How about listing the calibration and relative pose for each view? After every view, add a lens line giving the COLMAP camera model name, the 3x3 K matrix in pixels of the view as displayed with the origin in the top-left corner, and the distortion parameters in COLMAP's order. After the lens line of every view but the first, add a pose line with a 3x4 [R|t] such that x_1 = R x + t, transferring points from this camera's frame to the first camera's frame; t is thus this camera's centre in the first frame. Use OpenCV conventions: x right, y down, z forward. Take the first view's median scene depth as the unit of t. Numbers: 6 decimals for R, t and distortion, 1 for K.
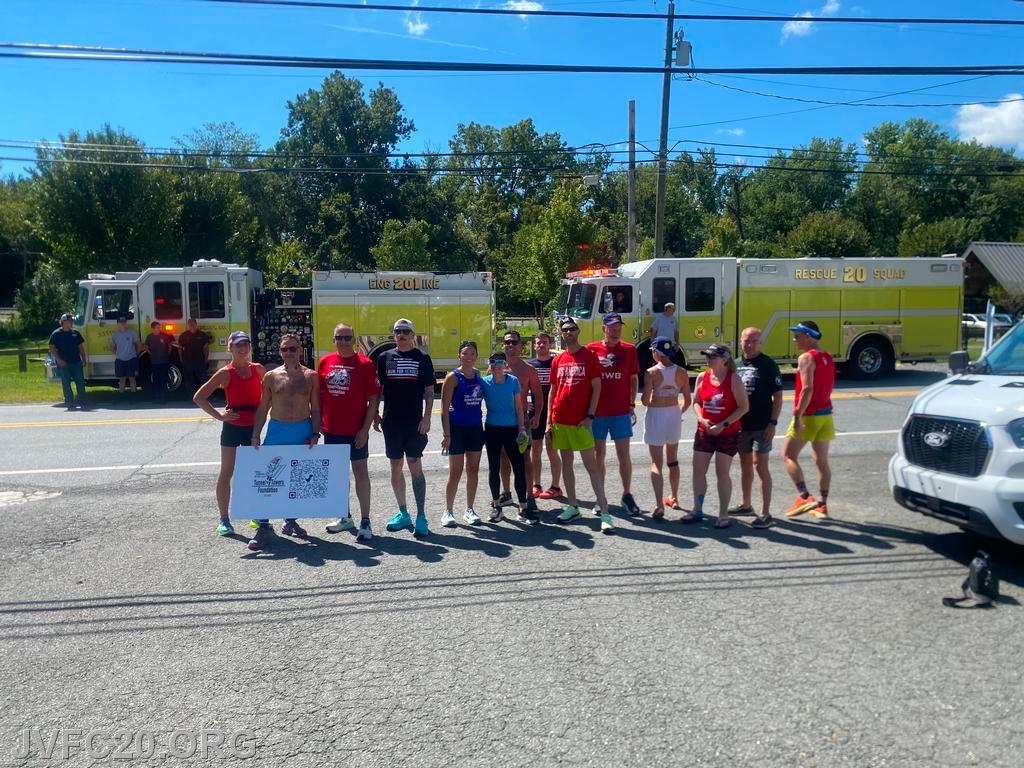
lens RADIAL K [[806.0, 0, 510.1], [0, 806.0, 377.1], [0, 0, 1]] dist [0.071909, -0.143676]
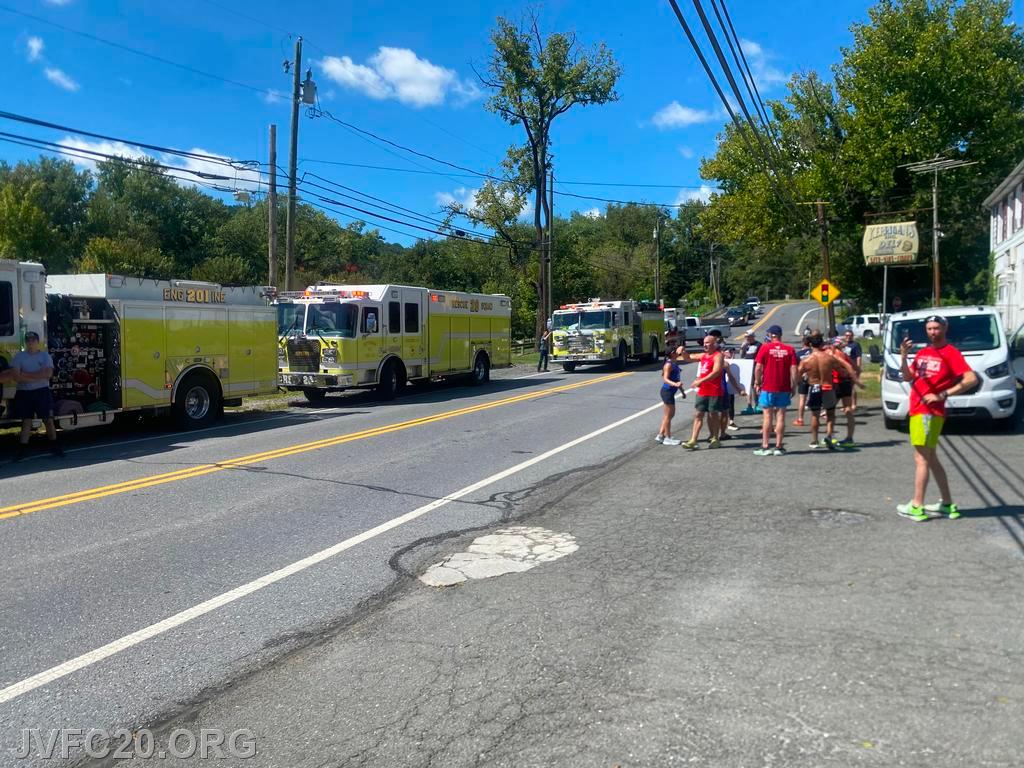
lens RADIAL K [[806.0, 0, 510.1], [0, 806.0, 377.1], [0, 0, 1]] dist [0.071909, -0.143676]
pose [[0.500482, -0.039941, 0.864825, -0.724436], [0.072889, 0.997332, 0.003879, -0.012259], [-0.862673, 0.061095, 0.502058, 0.317792]]
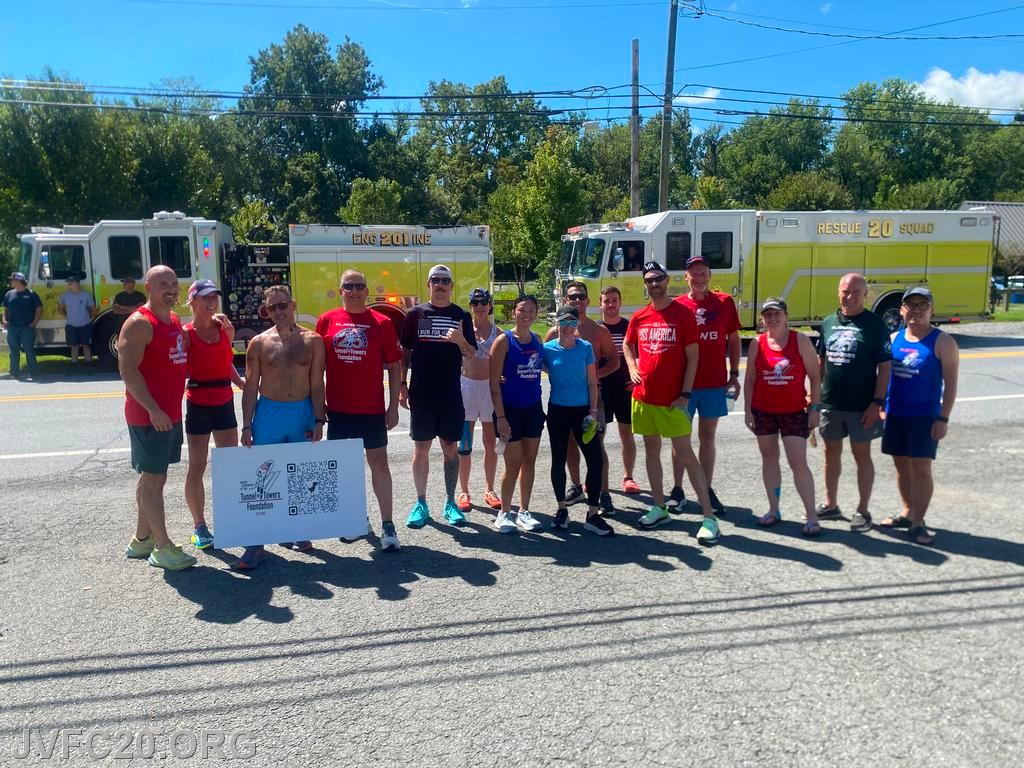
lens RADIAL K [[798.7, 0, 512.0], [0, 798.7, 384.0], [0, 0, 1]] dist [0.030744, -0.036681]
pose [[0.999043, -0.008615, 0.042880, -0.038733], [0.006424, 0.998678, 0.050994, 0.001065], [-0.043263, -0.050669, 0.997778, 0.101469]]
